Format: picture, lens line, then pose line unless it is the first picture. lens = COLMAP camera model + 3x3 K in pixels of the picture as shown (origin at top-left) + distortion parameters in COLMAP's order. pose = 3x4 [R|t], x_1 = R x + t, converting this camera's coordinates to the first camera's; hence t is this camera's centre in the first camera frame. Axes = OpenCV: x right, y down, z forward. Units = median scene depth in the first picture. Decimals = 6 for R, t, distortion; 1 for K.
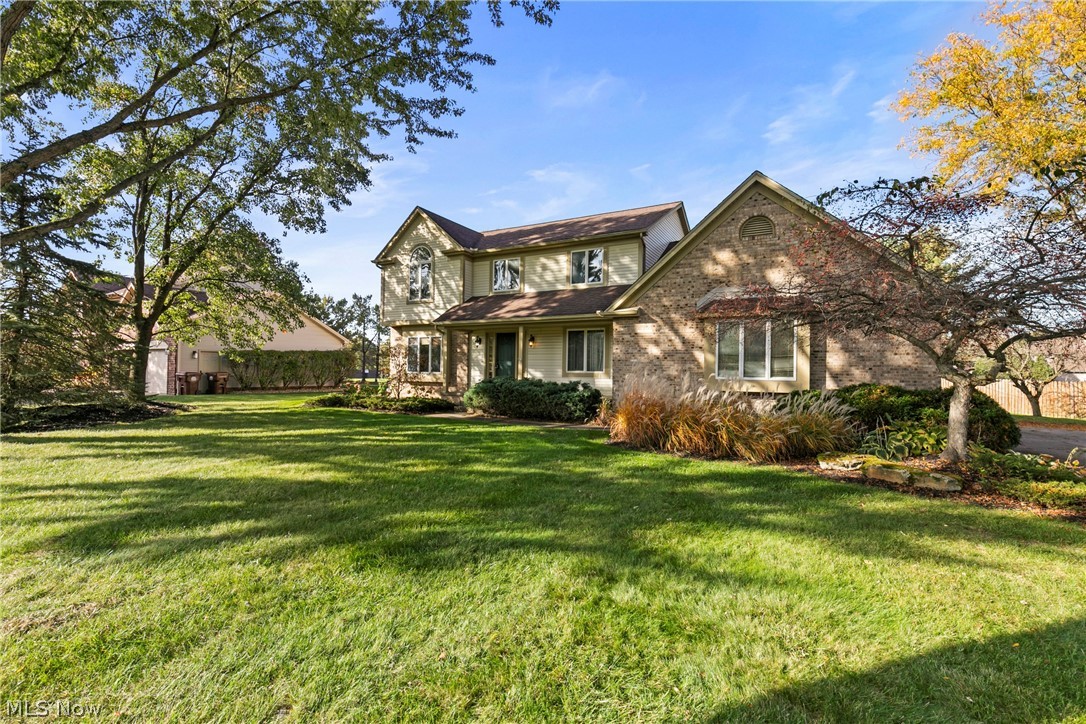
lens RADIAL K [[500.6, 0, 540.1], [0, 500.6, 369.4], [0, 0, 1]] dist [0.001746, -0.000074]
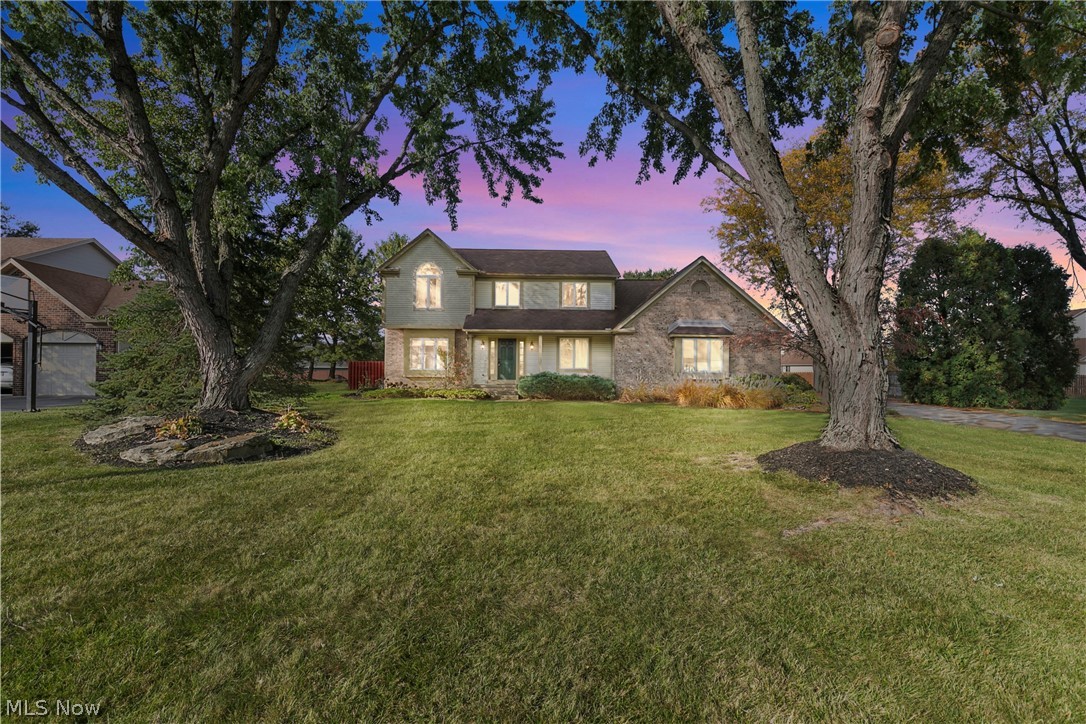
lens RADIAL K [[492.8, 0, 543.0], [0, 492.8, 362.0], [0, 0, 1]] dist [0.001368, 0.000138]
pose [[0.860986, 0.003813, 0.508614, -0.639041], [-0.001236, 0.999985, -0.005404, -0.005747], [-0.508627, 0.004024, 0.860977, -0.149184]]
